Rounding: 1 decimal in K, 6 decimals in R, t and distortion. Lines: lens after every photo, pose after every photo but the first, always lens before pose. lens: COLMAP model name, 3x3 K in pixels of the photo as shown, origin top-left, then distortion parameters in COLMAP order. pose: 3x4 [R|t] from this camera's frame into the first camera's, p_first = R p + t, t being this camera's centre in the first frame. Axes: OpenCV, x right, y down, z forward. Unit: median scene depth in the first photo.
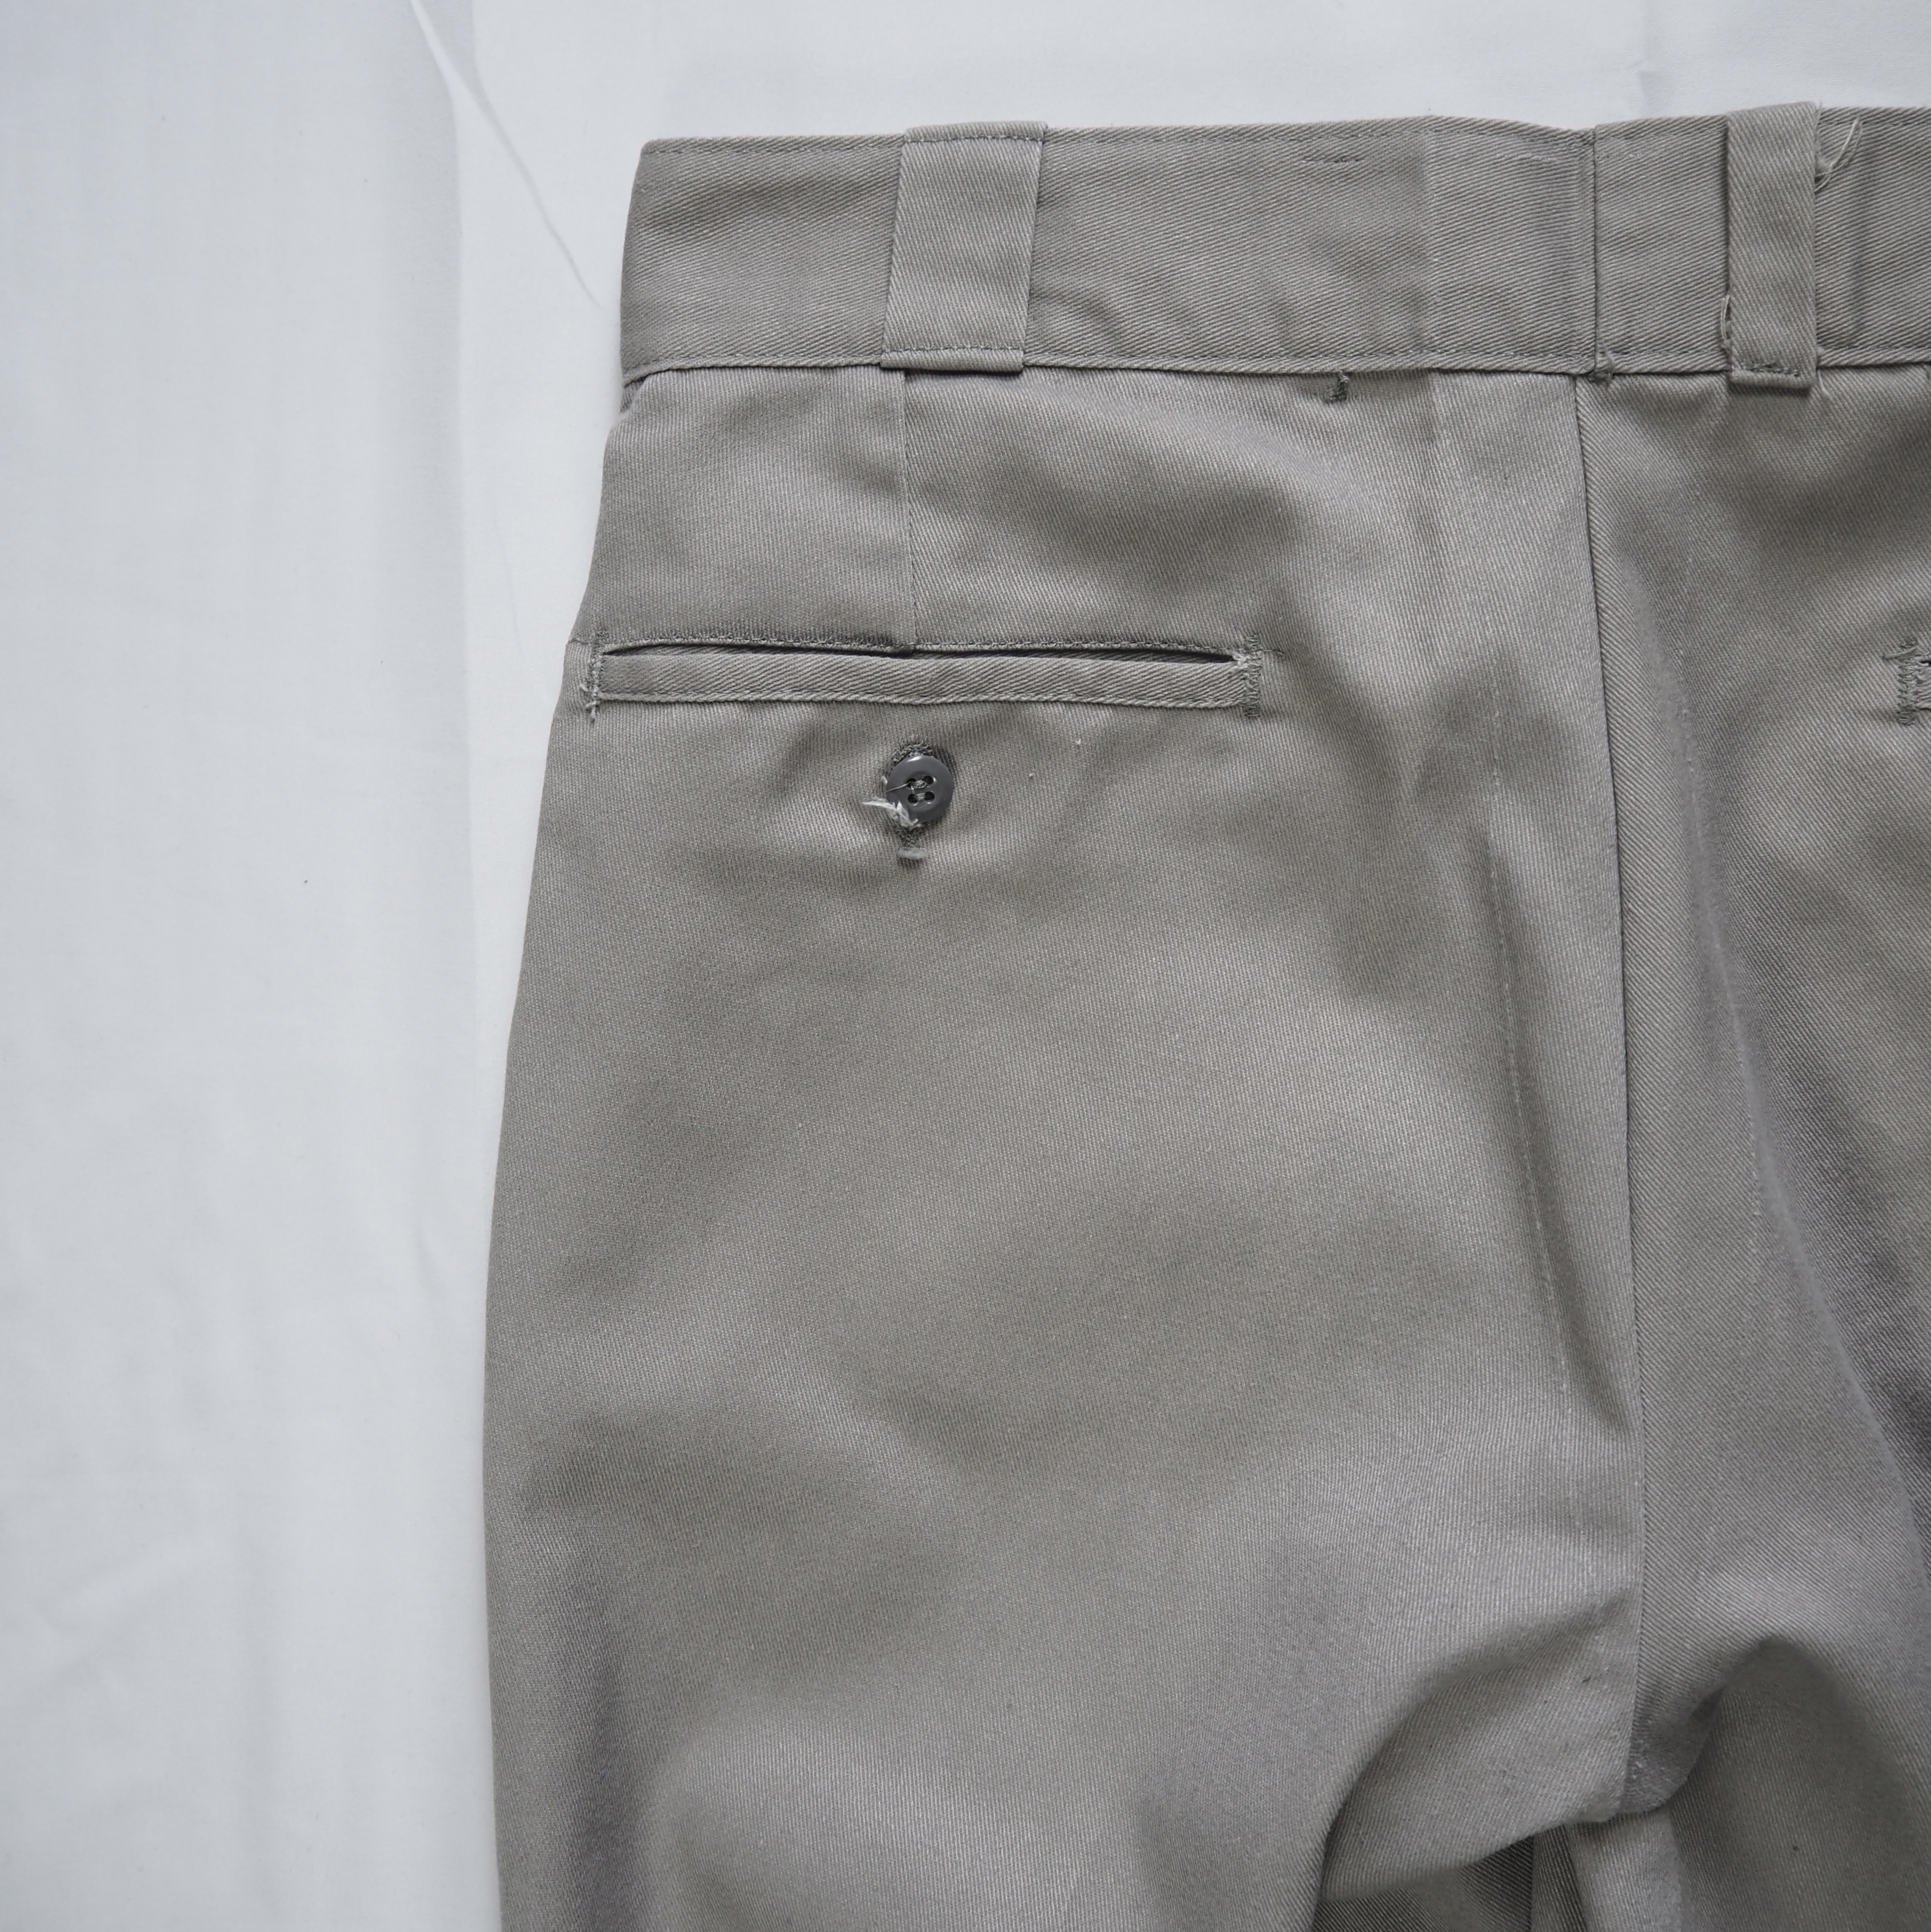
lens RADIAL K [[2249.4, 0, 965.2], [0, 2249.4, 956.3], [0, 0, 1]] dist [-0.034940, 0.000000]
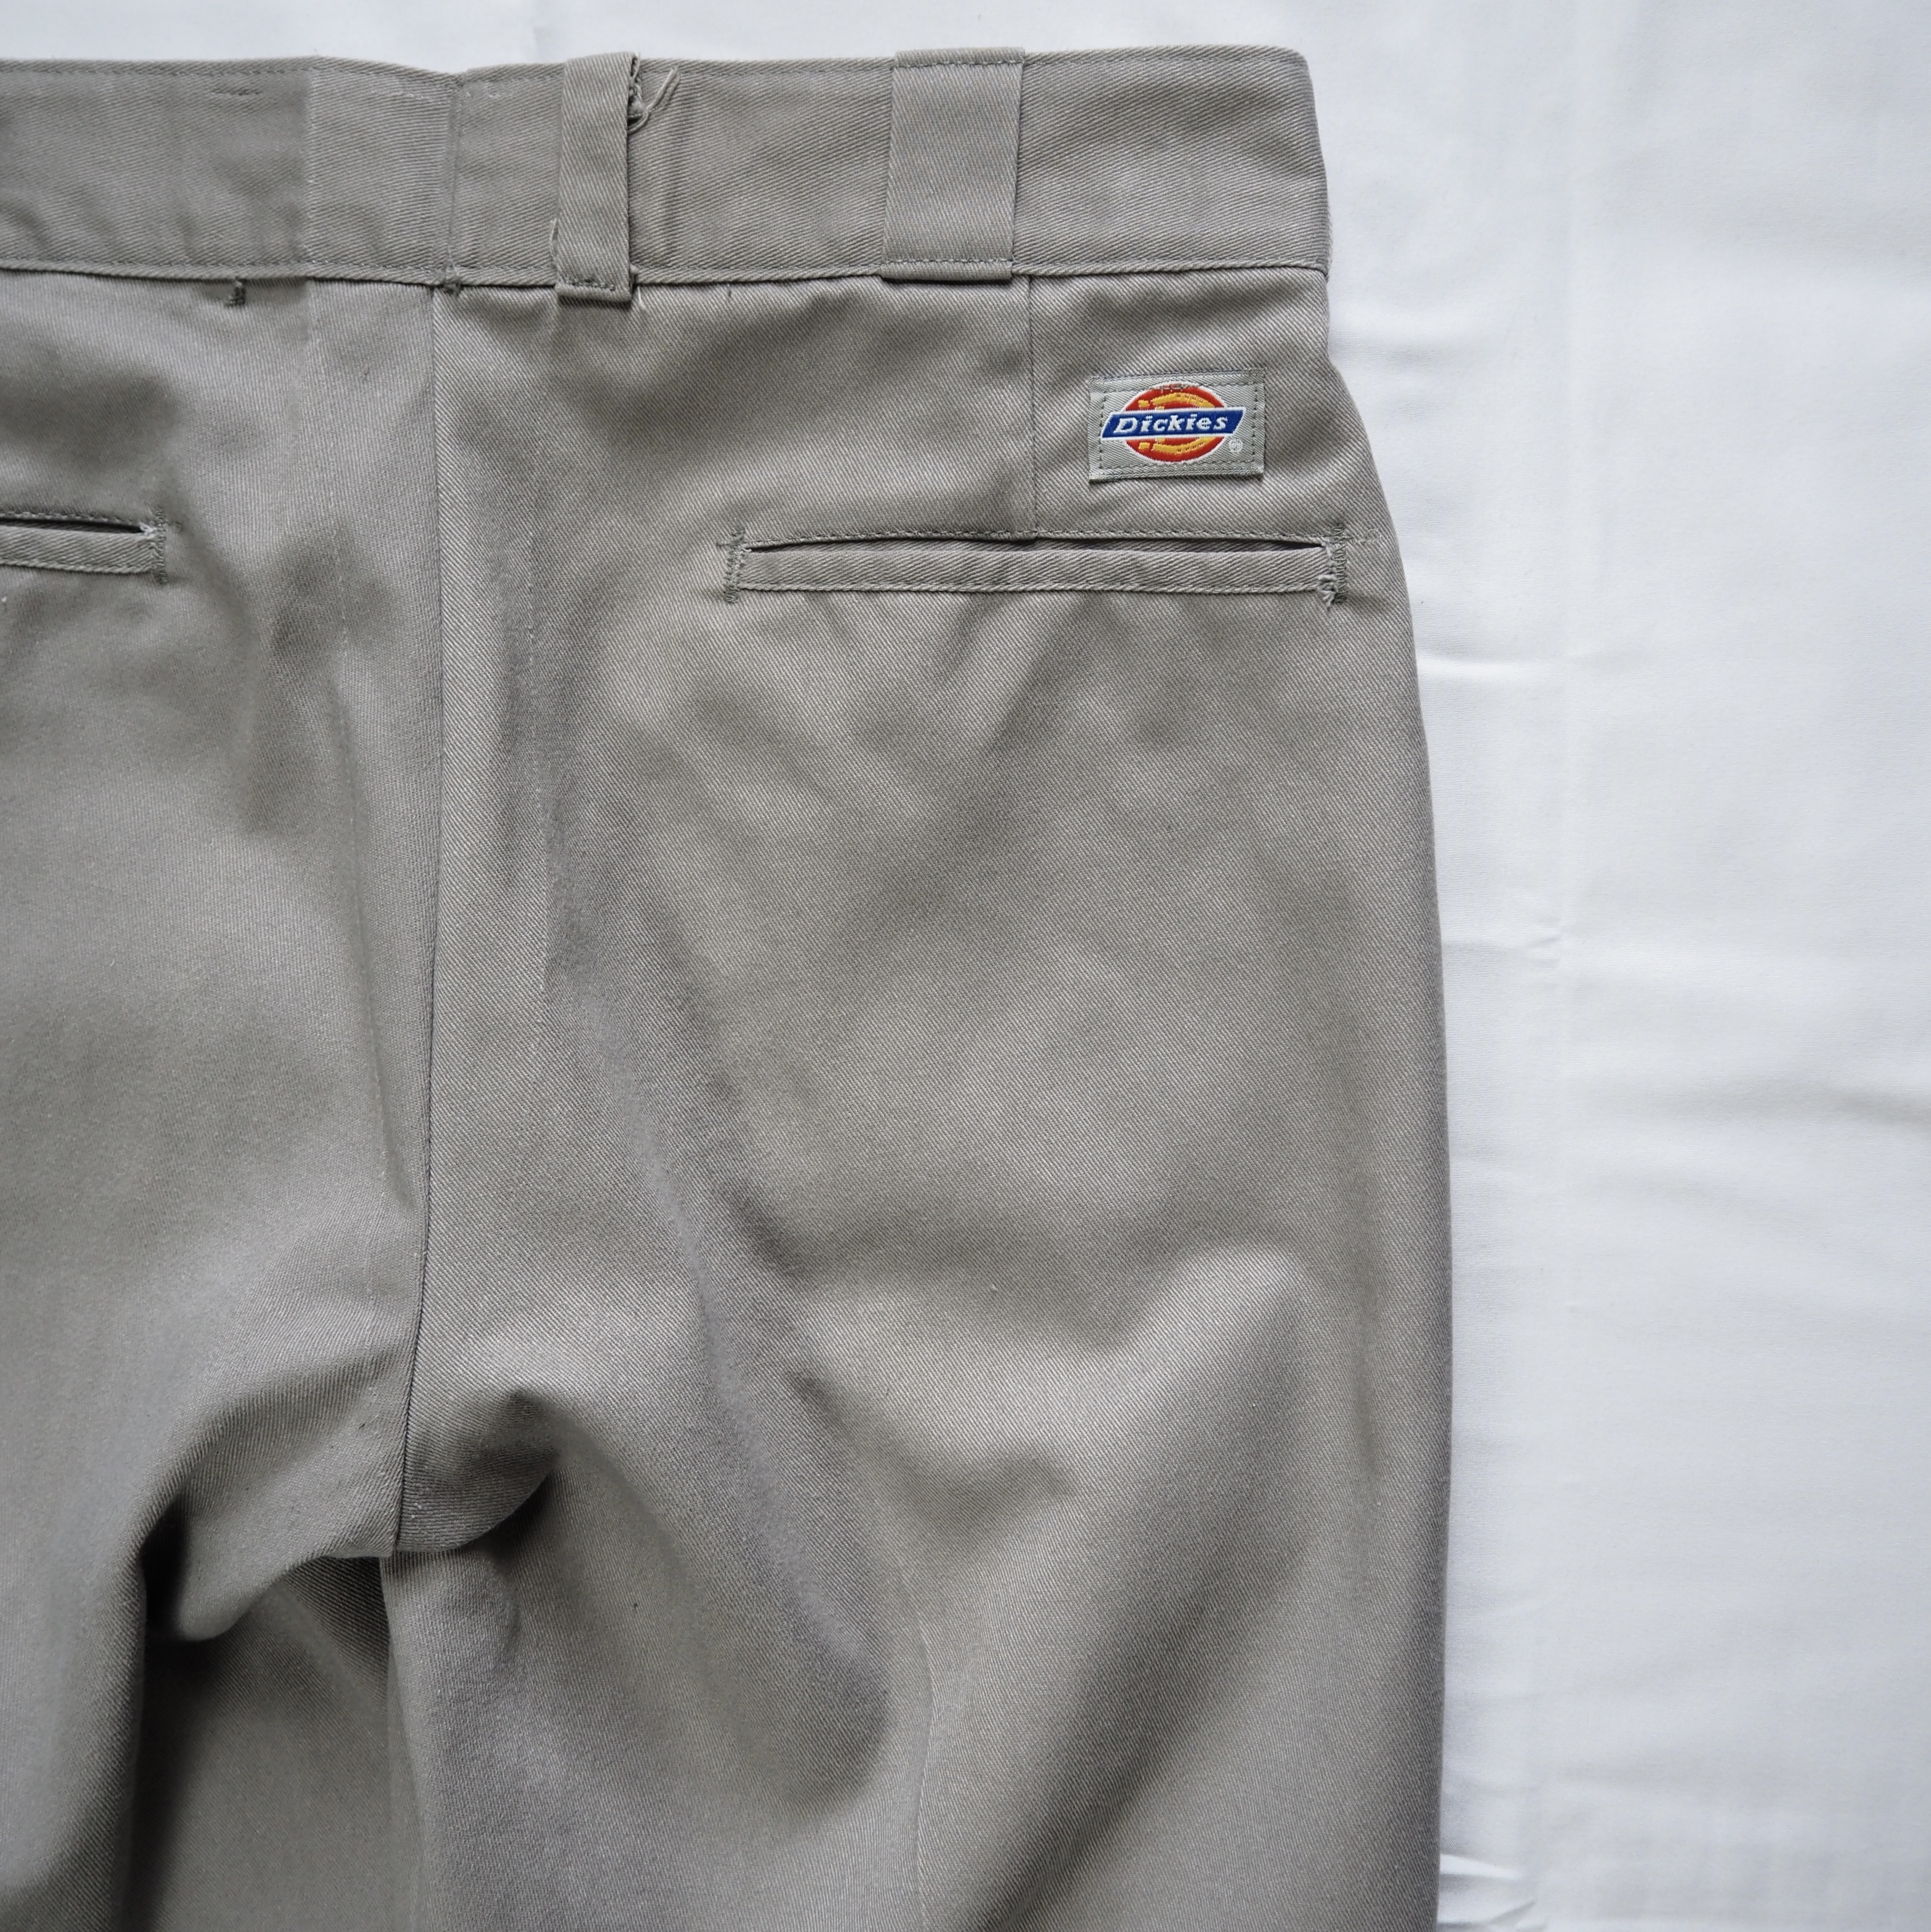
lens RADIAL K [[2249.4, 0, 957.3], [0, 2249.4, 949.4], [0, 0, 1]] dist [-0.034940, 0.000000]
pose [[0.998631, 0.025698, 0.045569, 0.493033], [-0.025063, 0.999581, -0.014458, 0.086227], [-0.045921, 0.013296, 0.998857, -0.141986]]
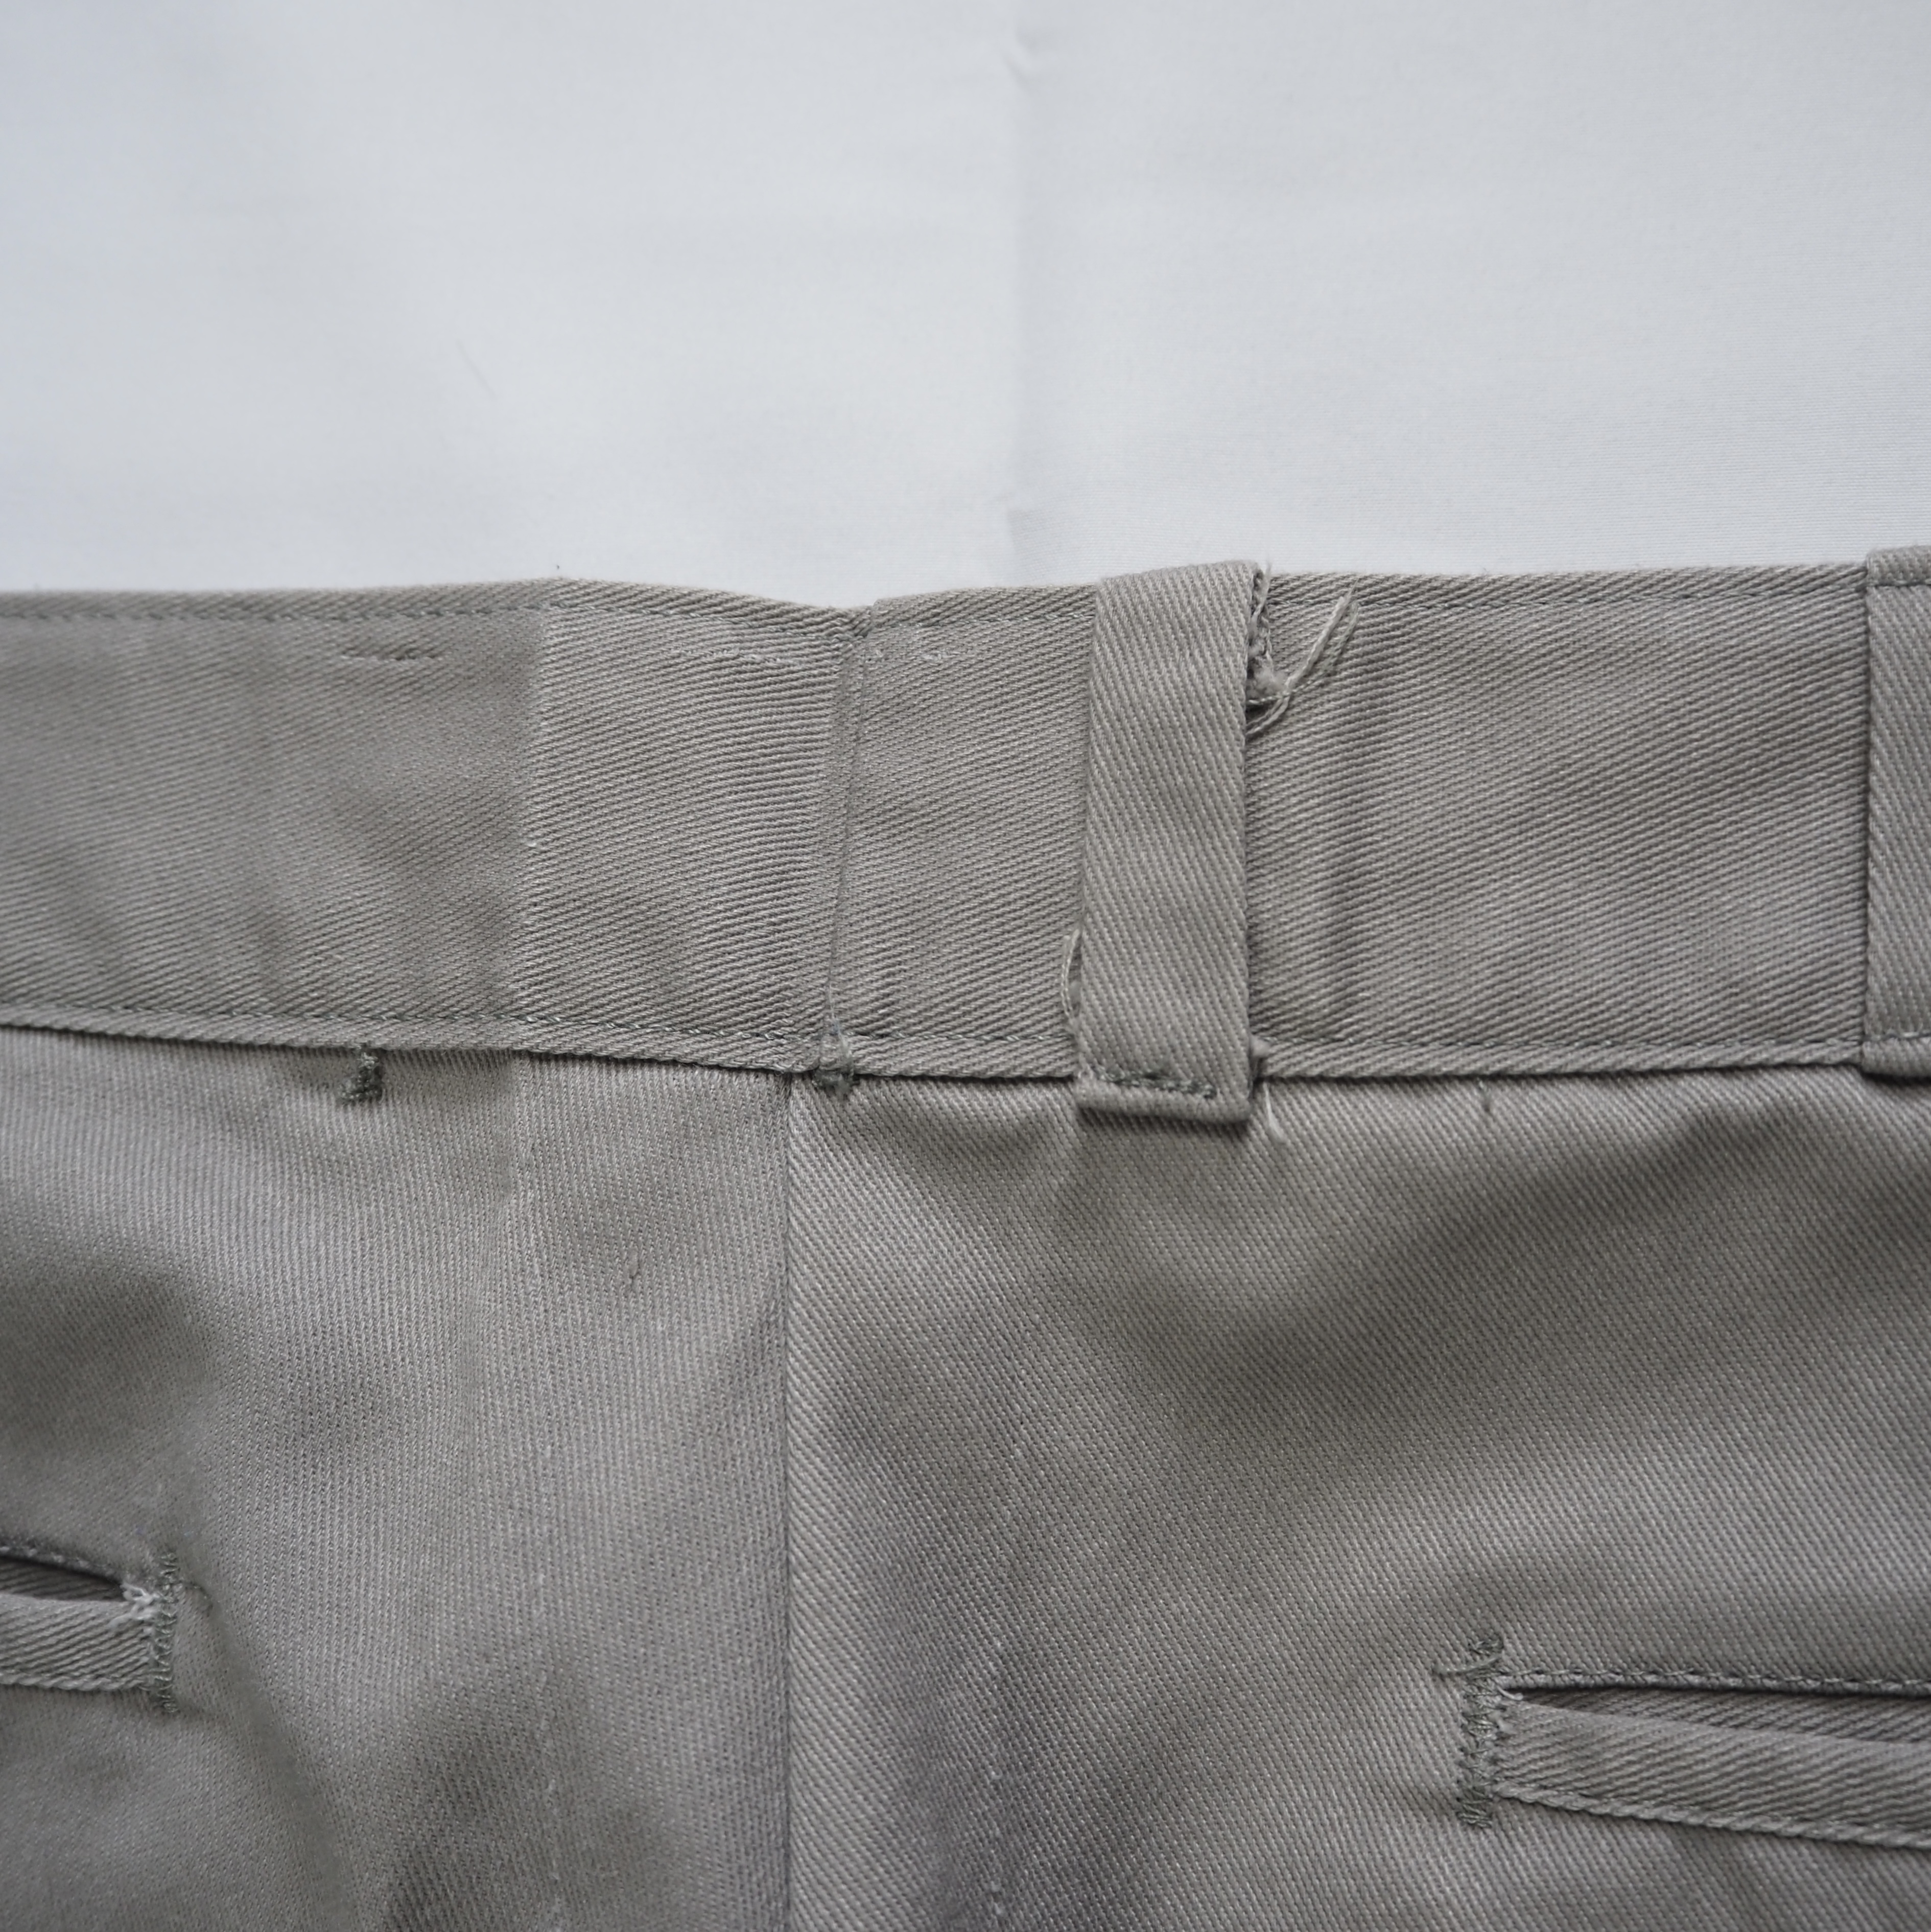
lens RADIAL K [[2249.4, 0, 967.6], [0, 2249.4, 948.9], [0, 0, 1]] dist [-0.034940, 0.000000]
pose [[0.996957, 0.032155, -0.071019, 0.345623], [-0.046152, 0.977622, -0.205243, -0.184429], [0.062830, 0.207896, 0.976131, 0.501932]]
